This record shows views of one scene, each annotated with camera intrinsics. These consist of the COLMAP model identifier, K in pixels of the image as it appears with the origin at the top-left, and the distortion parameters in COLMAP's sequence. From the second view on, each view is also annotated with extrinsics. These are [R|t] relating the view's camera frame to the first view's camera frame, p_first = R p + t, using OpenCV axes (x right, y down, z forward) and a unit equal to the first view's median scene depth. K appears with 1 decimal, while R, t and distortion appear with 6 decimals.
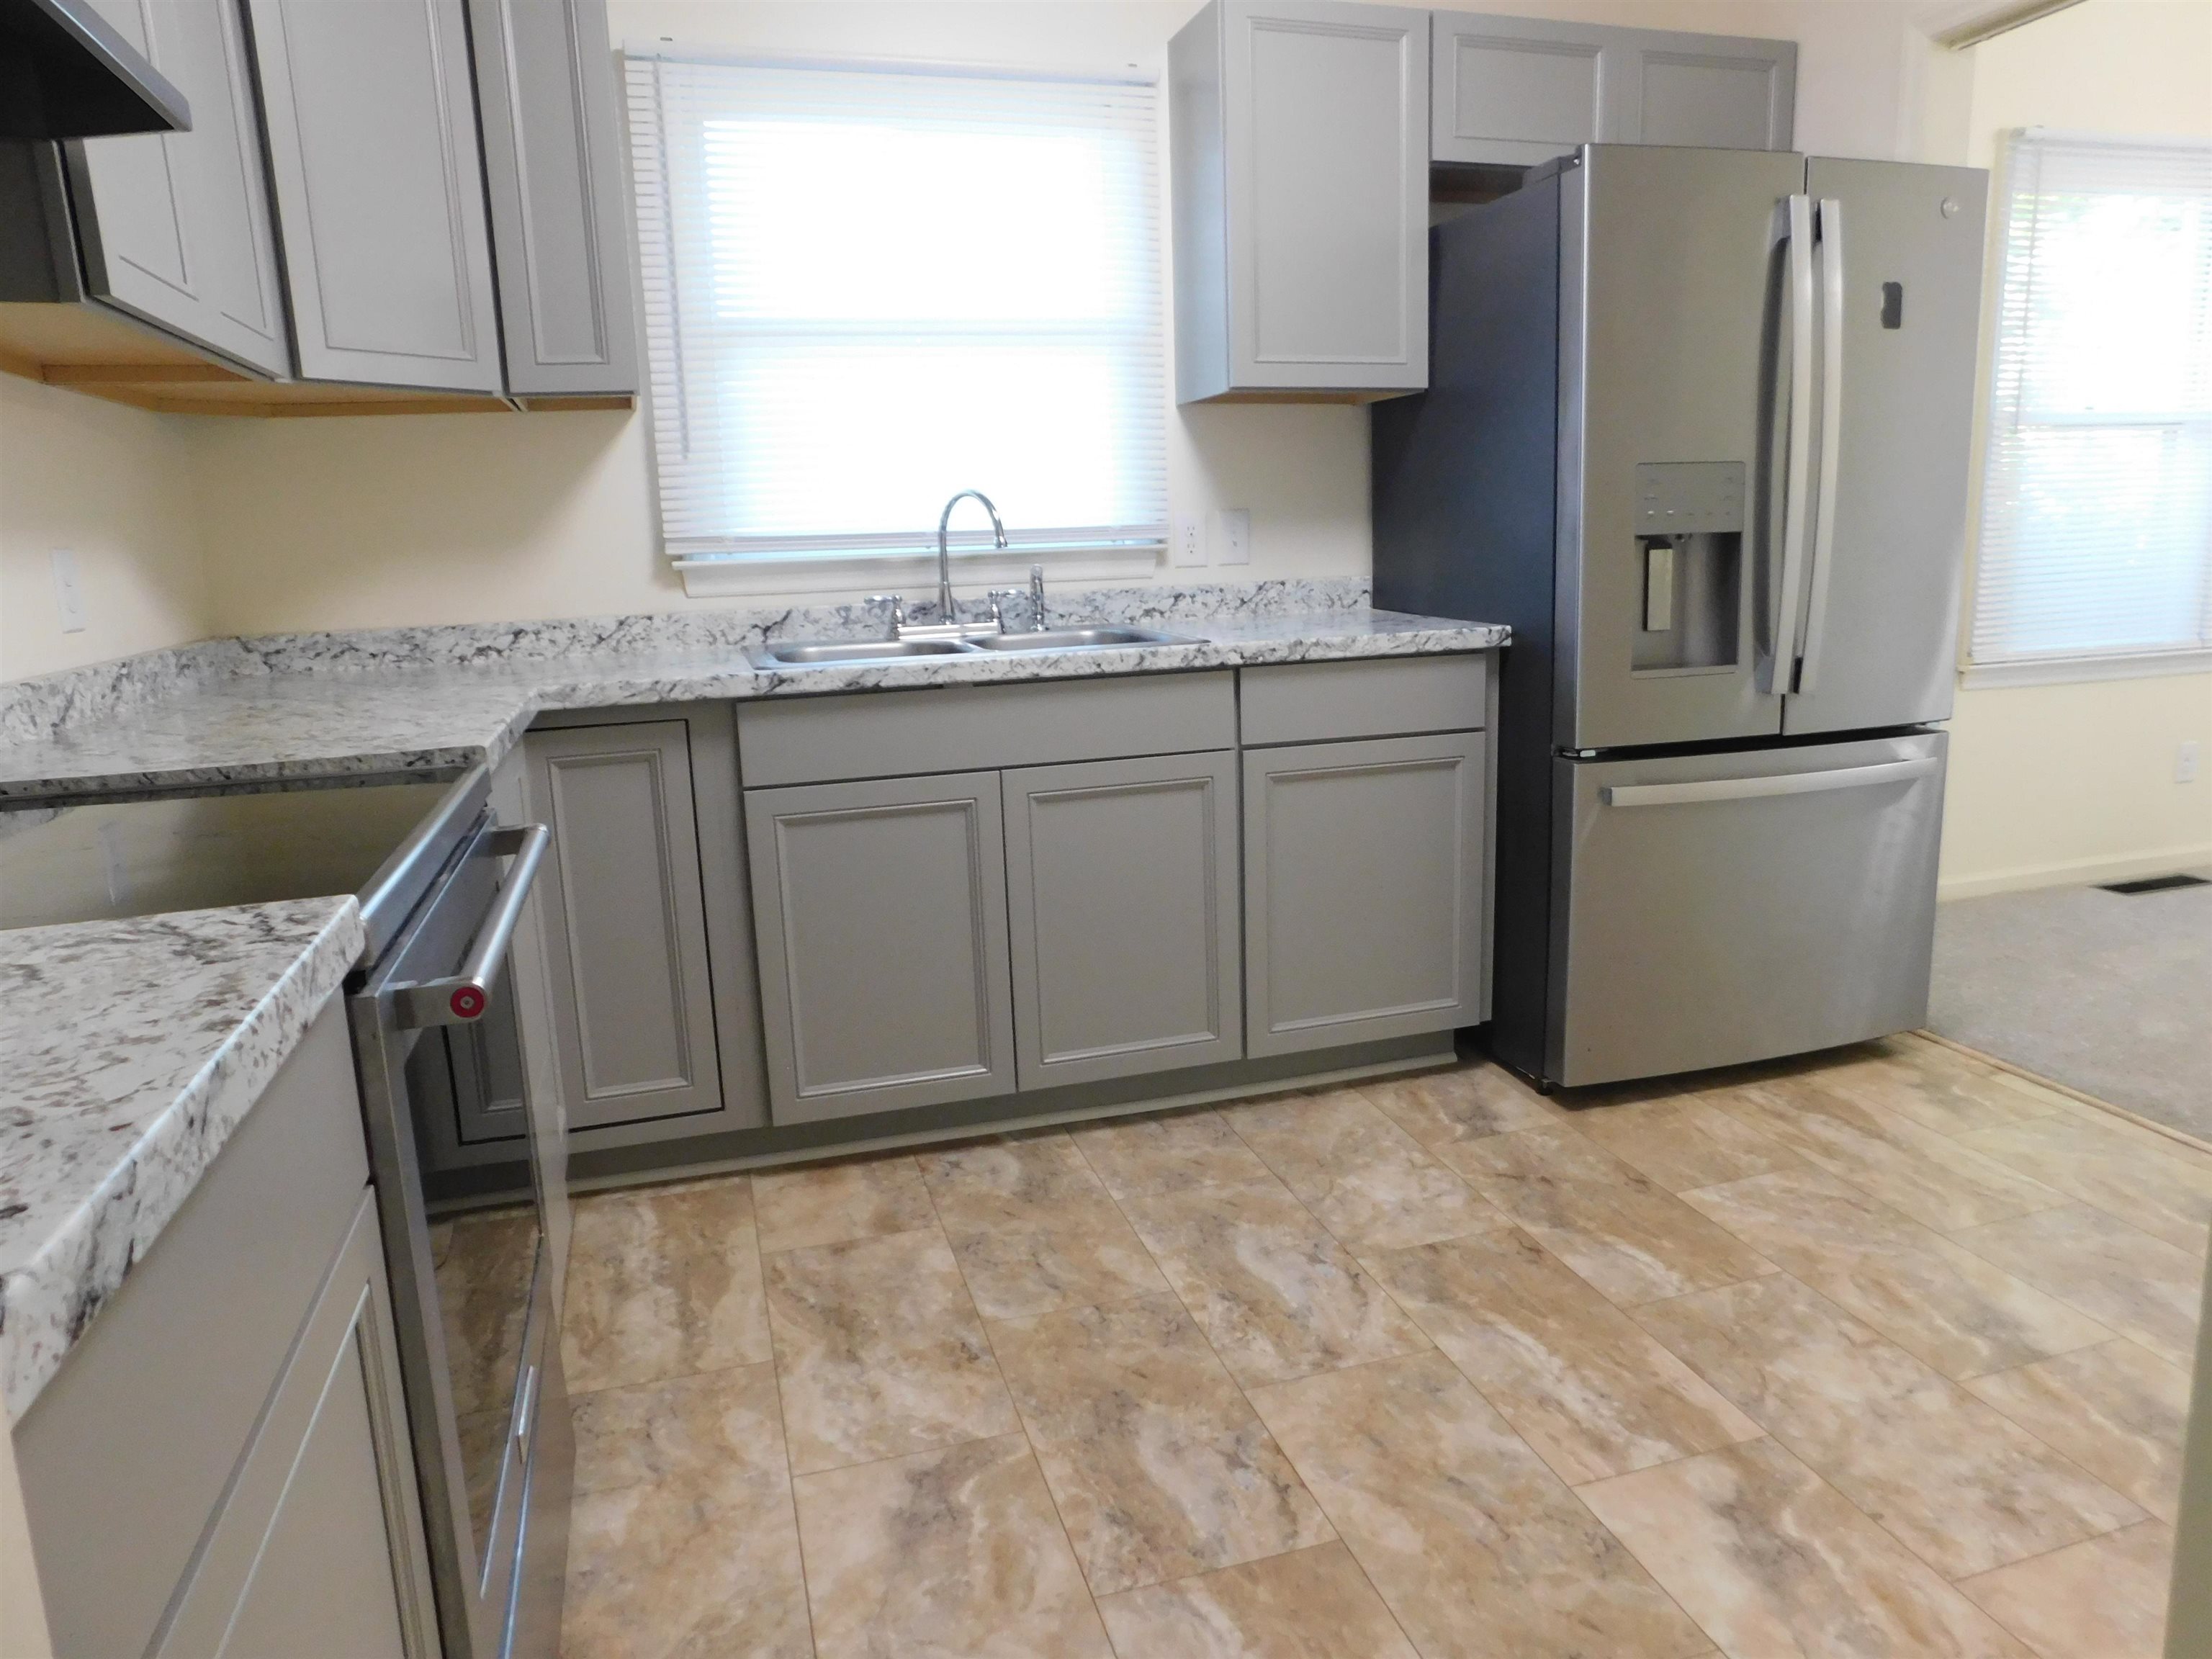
lens RADIAL K [[1451.1, 0, 1138.9], [0, 1451.1, 816.1], [0, 0, 1]] dist [-0.067869, 0.054494]
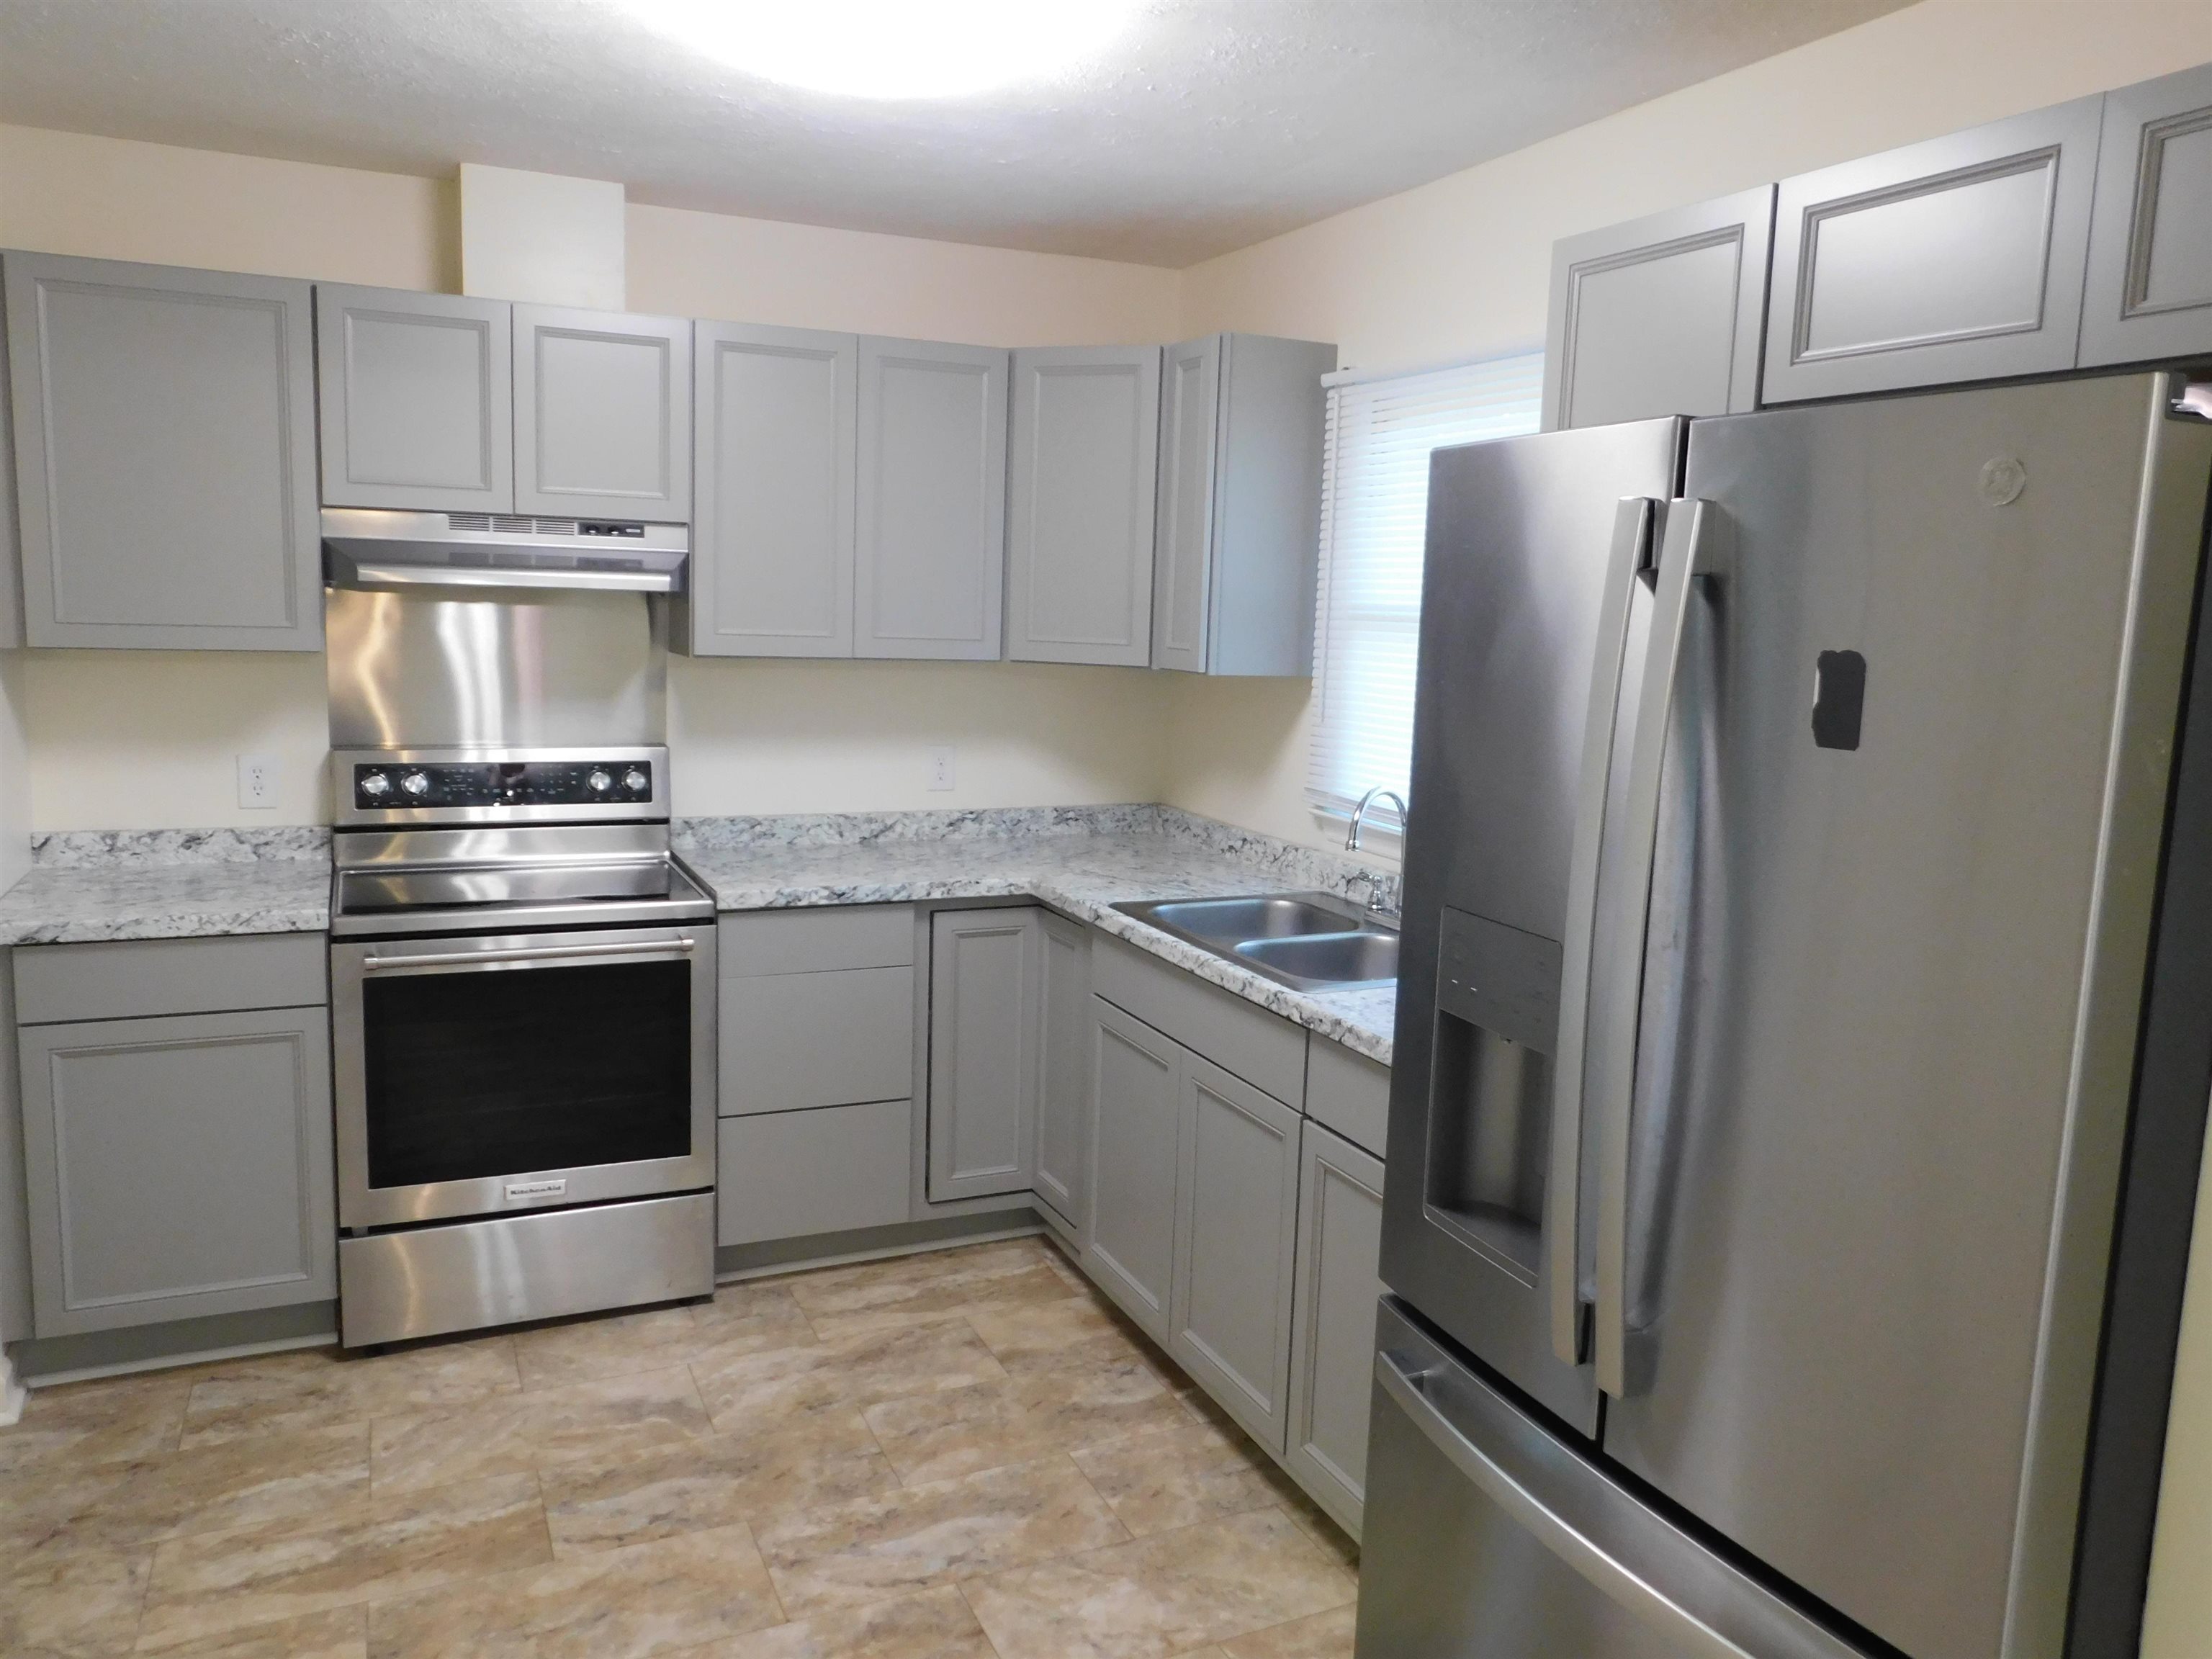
lens RADIAL K [[1654.2, 0, 1106.0], [0, 1654.2, 829.5], [0, 0, 1]] dist [-0.006556, 0.023648]
pose [[0.111425, 0.177448, -0.977802, 1.203455], [-0.227205, 0.962417, 0.148765, -0.401031], [0.967451, 0.205585, 0.147555, 0.817566]]
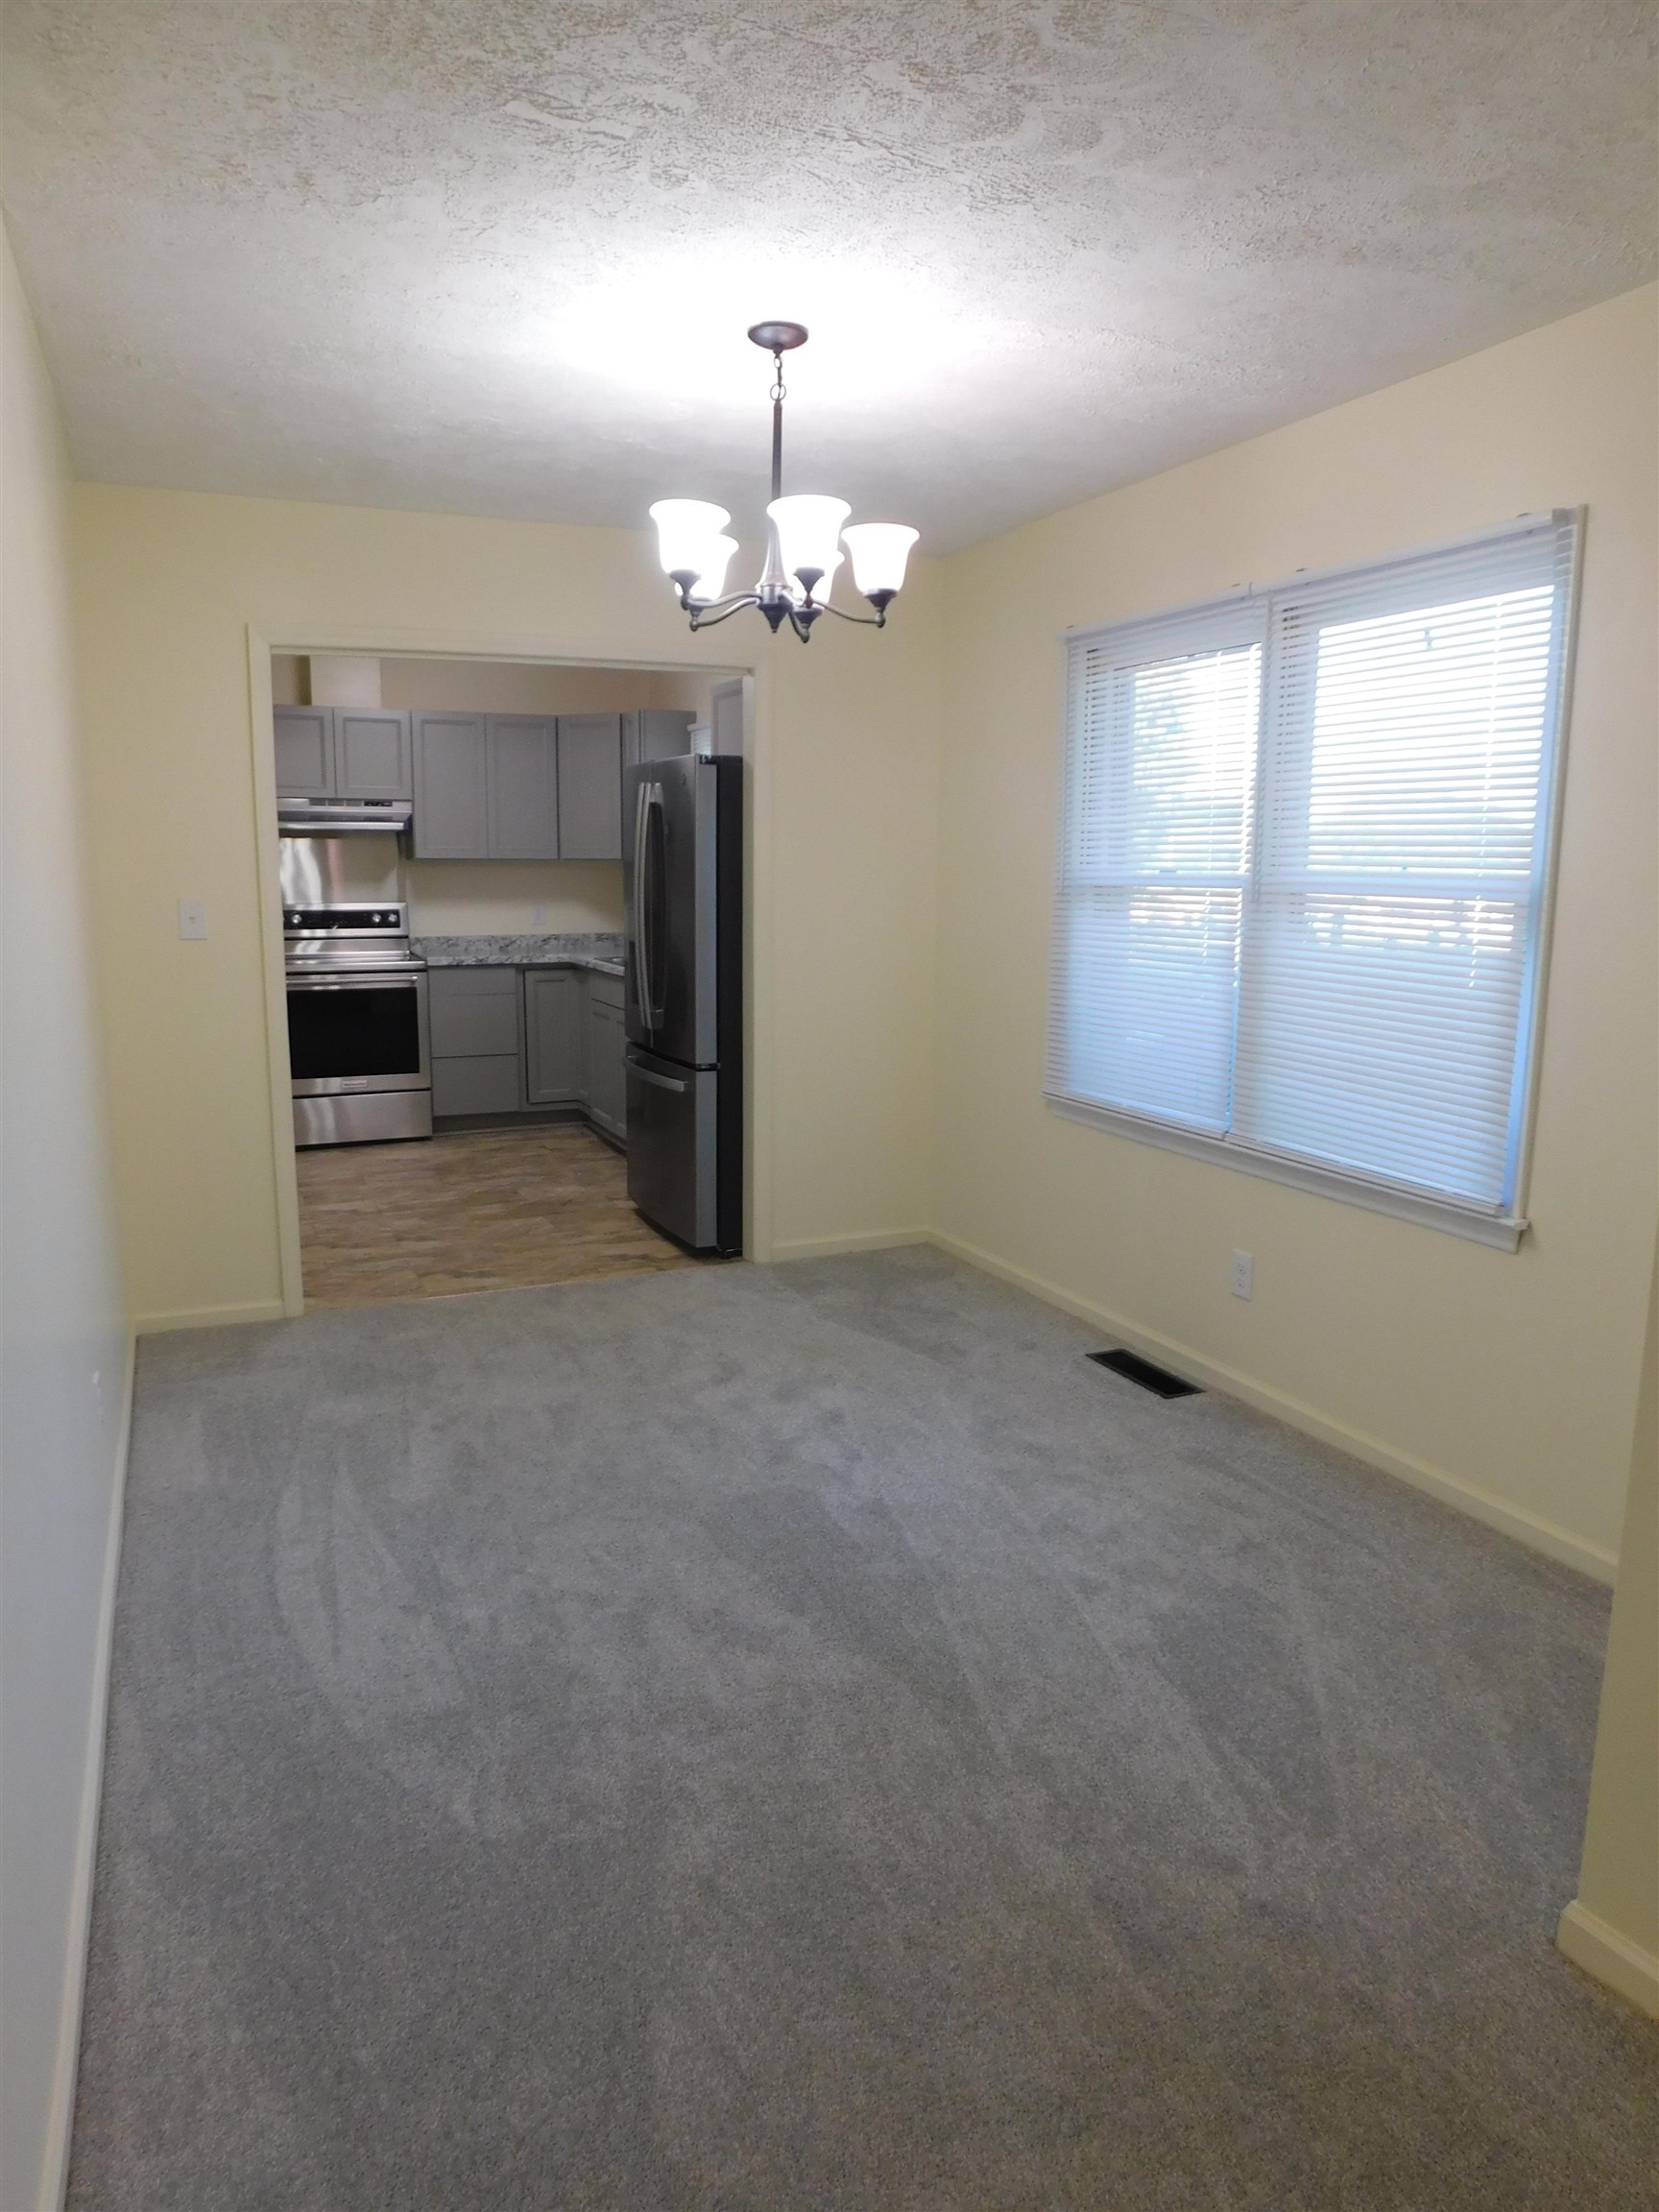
lens RADIAL K [[1477.0, 0, 826.8], [0, 1477.0, 1114.1], [0, 0, 1]] dist [-0.060580, 0.059122]
pose [[0.105963, 0.201435, -0.973753, 2.929712], [-0.202024, 0.963204, 0.177269, -0.448425], [0.973631, 0.177937, 0.142759, 1.155522]]
